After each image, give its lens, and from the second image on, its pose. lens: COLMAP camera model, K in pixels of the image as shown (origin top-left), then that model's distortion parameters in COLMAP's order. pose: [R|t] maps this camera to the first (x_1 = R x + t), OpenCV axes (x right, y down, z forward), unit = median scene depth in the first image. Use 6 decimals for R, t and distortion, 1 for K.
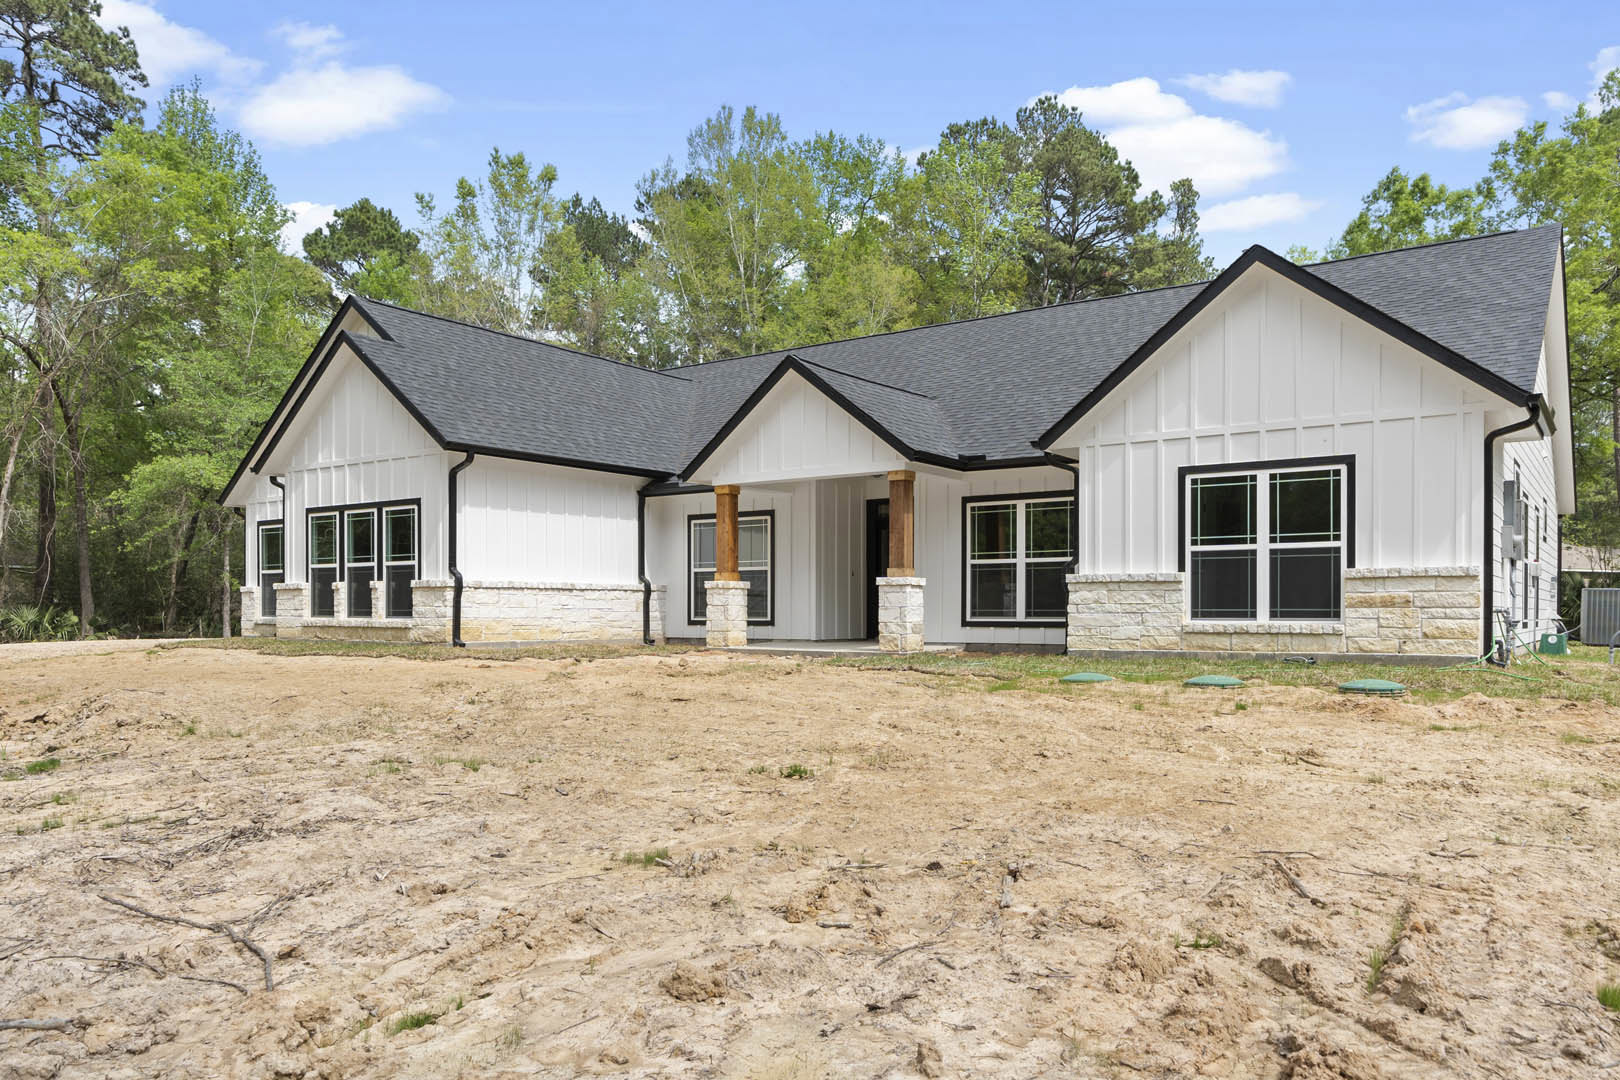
lens RADIAL K [[1173.3, 0, 831.9], [0, 1173.3, 612.1], [0, 0, 1]] dist [-0.007876, -0.000785]
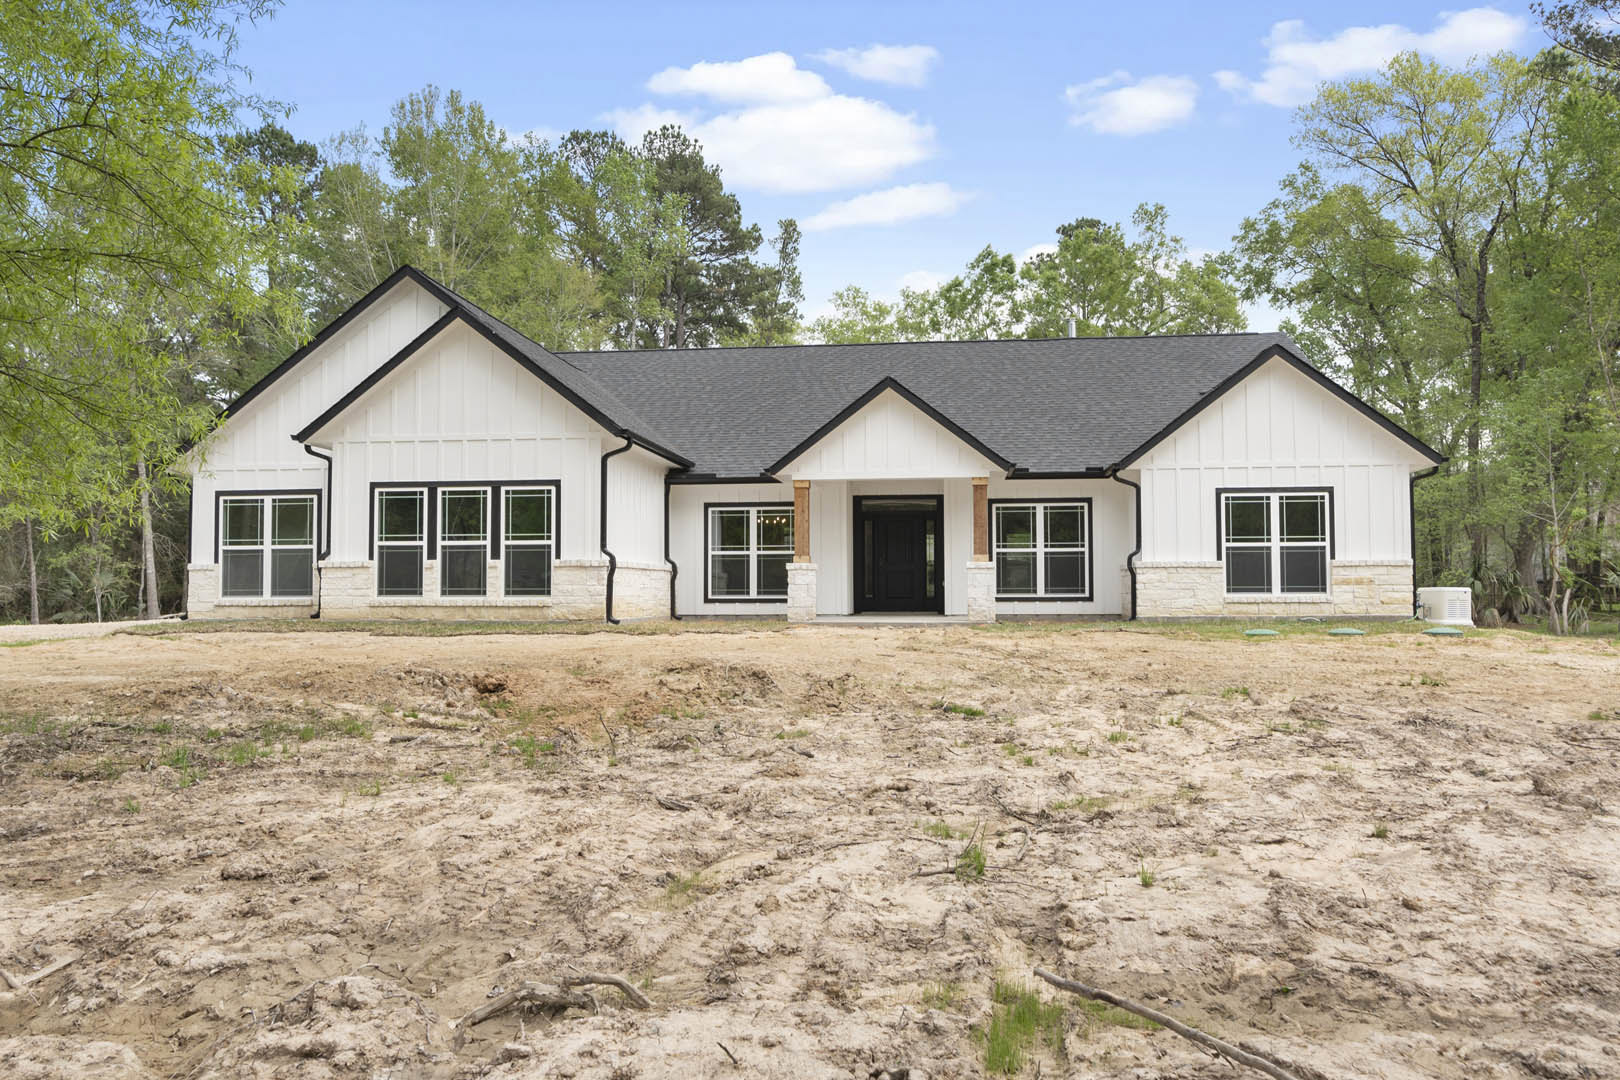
lens RADIAL K [[1133.7, 0, 822.6], [0, 1133.7, 538.0], [0, 0, 1]] dist [-0.009202, 0.001123]
pose [[0.876055, 0.019821, 0.481804, -0.656965], [0.002464, 0.998958, -0.045576, -0.000198], [-0.482206, 0.041114, 0.875093, 0.018334]]
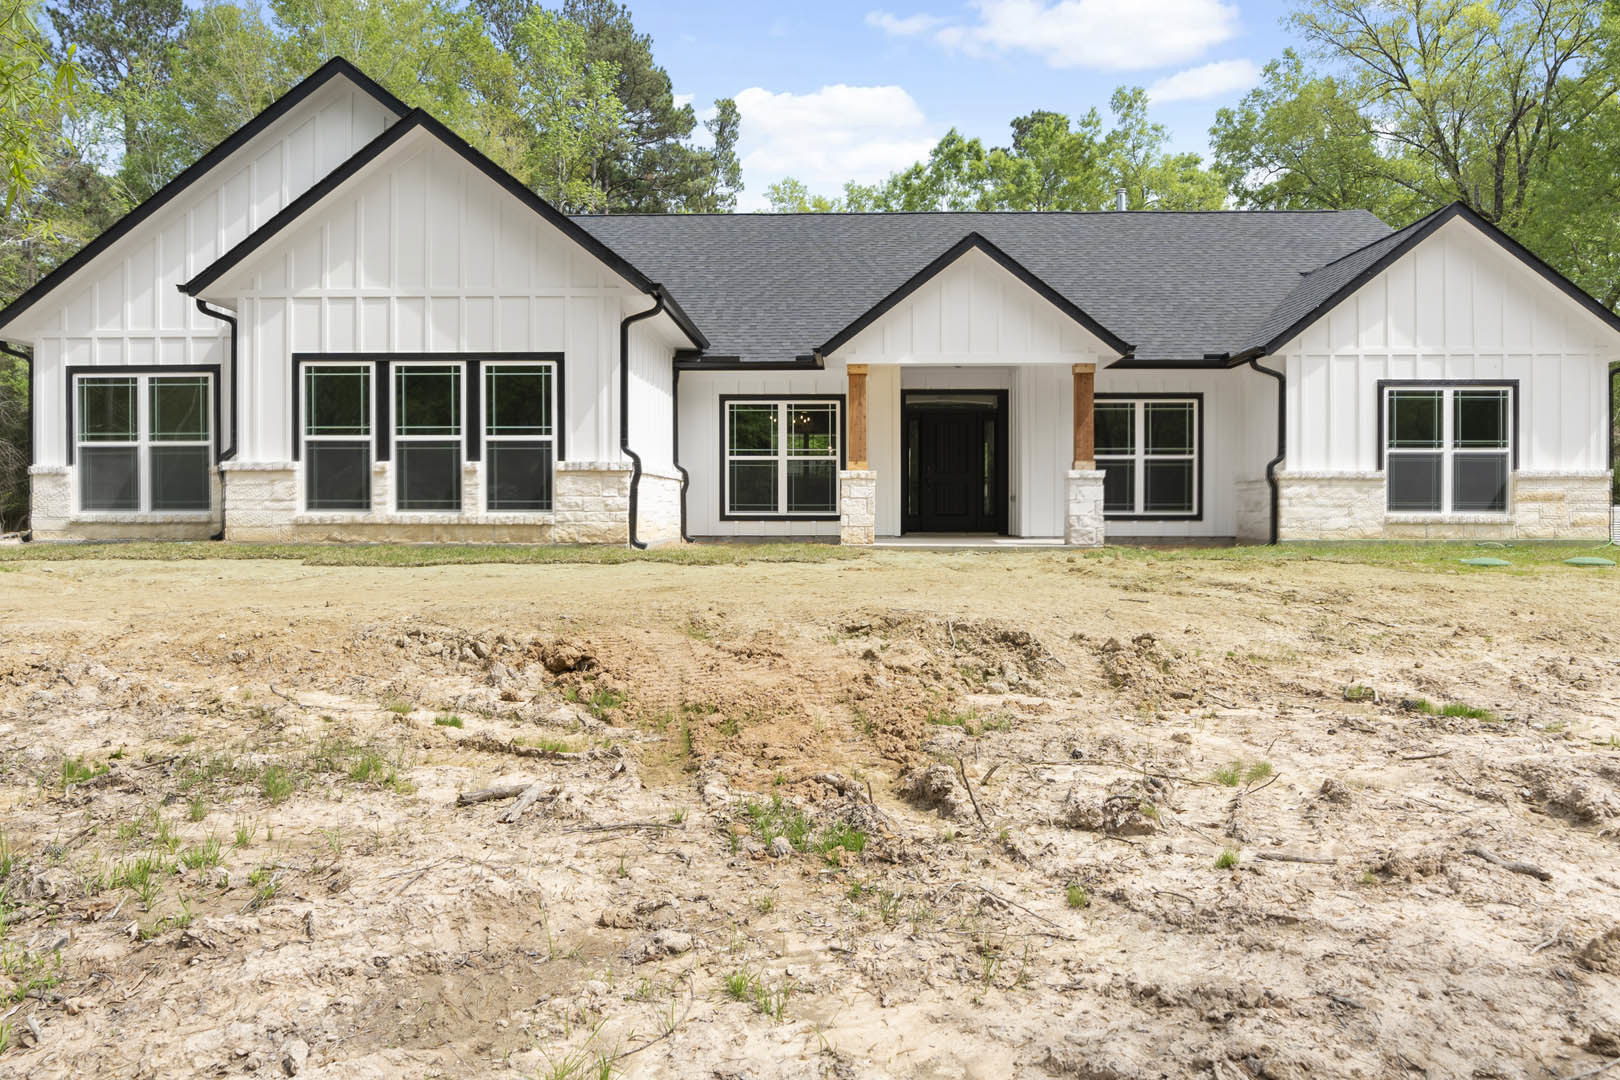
lens RADIAL K [[1138.0, 0, 813.0], [0, 1138.0, 511.2], [0, 0, 1]] dist [-0.000564, -0.001533]
pose [[0.831043, -0.000126, 0.556208, -0.654426], [-0.001474, 0.999996, 0.002428, 0.003008], [-0.556206, -0.002837, 0.831040, 0.313553]]
